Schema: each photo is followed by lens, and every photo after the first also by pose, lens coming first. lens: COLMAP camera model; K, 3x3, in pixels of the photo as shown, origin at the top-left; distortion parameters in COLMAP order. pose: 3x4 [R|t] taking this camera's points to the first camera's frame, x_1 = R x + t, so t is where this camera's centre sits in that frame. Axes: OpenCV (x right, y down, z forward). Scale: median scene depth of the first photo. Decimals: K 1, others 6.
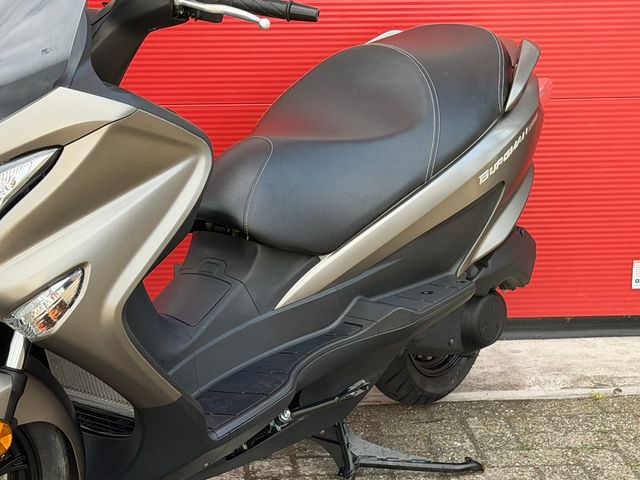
lens RADIAL K [[1490.4, 0, 320.0], [0, 1490.4, 240.0], [0, 0, 1]] dist [0.135412, -0.059577]
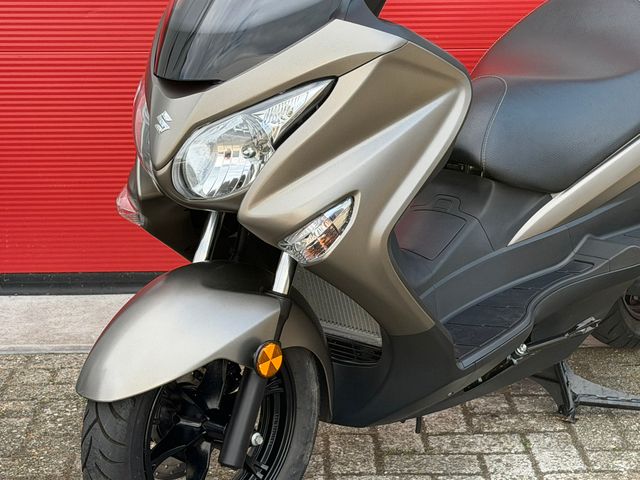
lens RADIAL K [[1490.4, 0, 320.0], [0, 1490.4, 240.0], [0, 0, 1]] dist [0.135412, -0.059577]
pose [[0.997785, 0.012509, -0.065339, -0.091797], [-0.011023, 0.999674, 0.023046, 0.020578], [0.065606, -0.022275, 0.997597, -0.021868]]
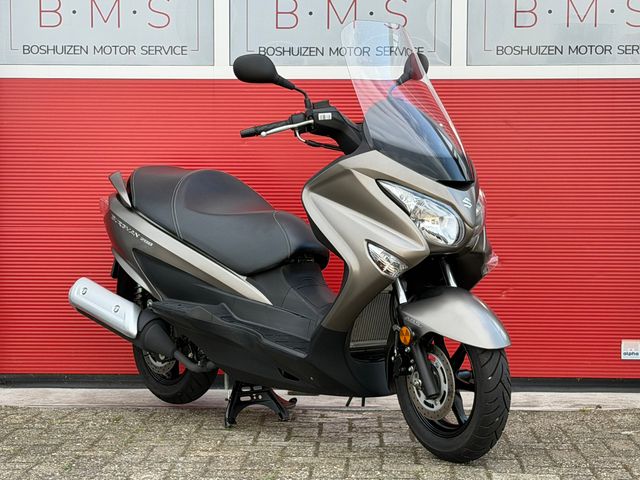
lens RADIAL K [[1490.4, 0, 320.0], [0, 1490.4, 240.0], [0, 0, 1]] dist [0.135412, -0.059577]
pose [[0.992735, 0.010117, -0.119893, 0.123910], [-0.036193, 0.975418, -0.217372, 0.349222], [0.114746, 0.220133, 0.968698, -0.687687]]
